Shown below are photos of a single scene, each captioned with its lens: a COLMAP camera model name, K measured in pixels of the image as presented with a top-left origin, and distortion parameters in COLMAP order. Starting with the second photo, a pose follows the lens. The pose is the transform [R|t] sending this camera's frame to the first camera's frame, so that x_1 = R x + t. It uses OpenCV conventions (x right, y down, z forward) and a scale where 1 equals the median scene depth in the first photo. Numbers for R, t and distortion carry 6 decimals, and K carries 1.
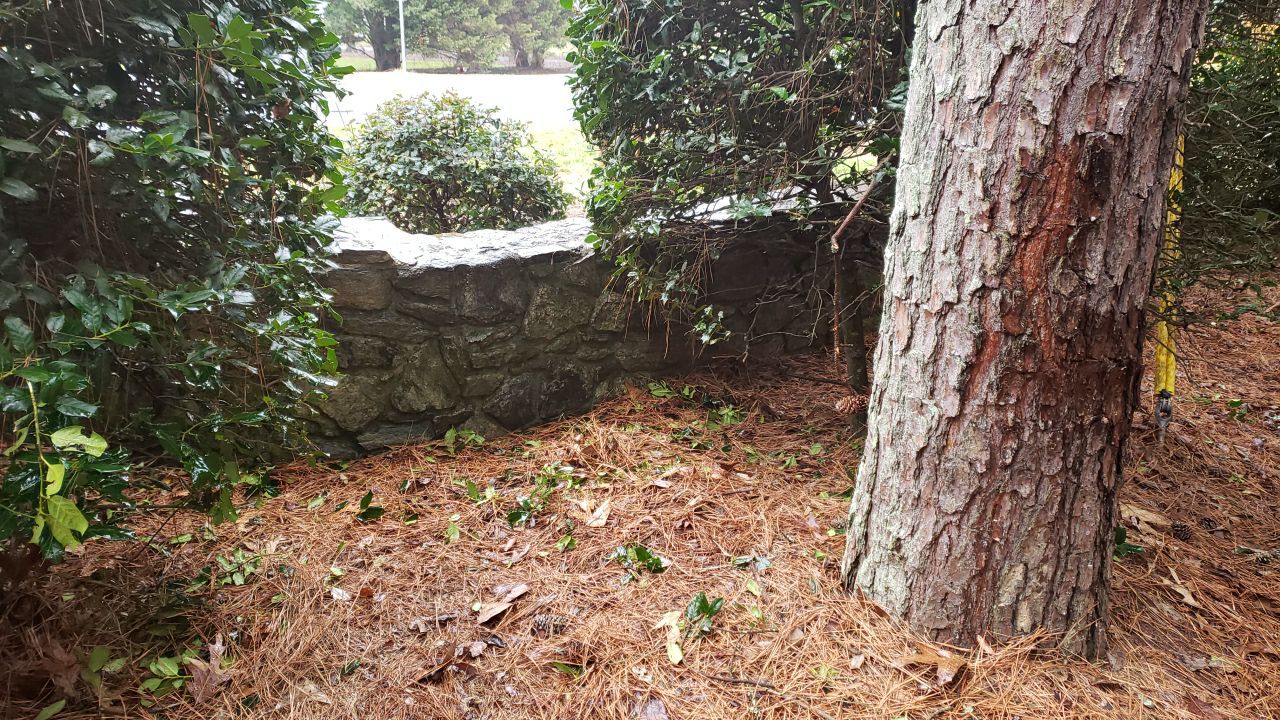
lens RADIAL K [[968.2, 0, 641.6], [0, 968.2, 356.6], [0, 0, 1]] dist [0.036082, -0.047392]
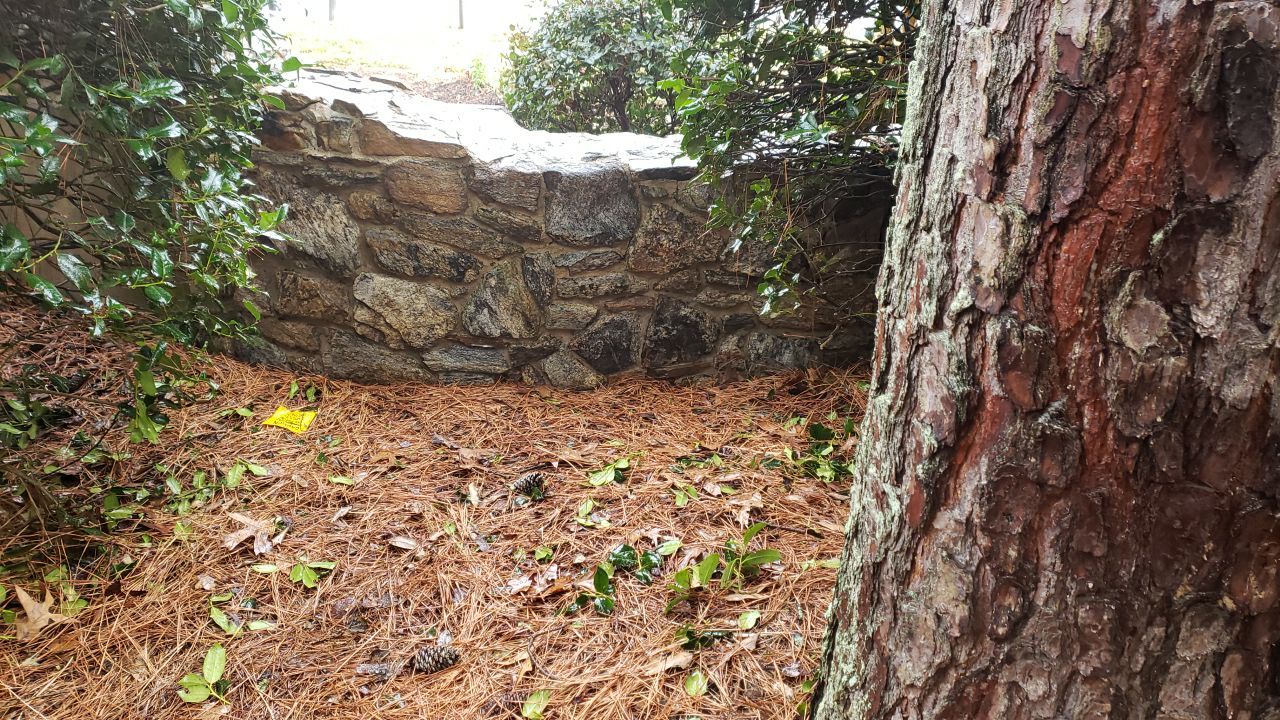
lens RADIAL K [[968.2, 0, 641.6], [0, 968.2, 356.6], [0, 0, 1]] dist [0.036082, -0.047392]
pose [[0.918113, 0.170316, -0.357857, 0.373699], [-0.137707, 0.983784, 0.114916, -0.080092], [0.371626, -0.056226, 0.926678, 0.448692]]
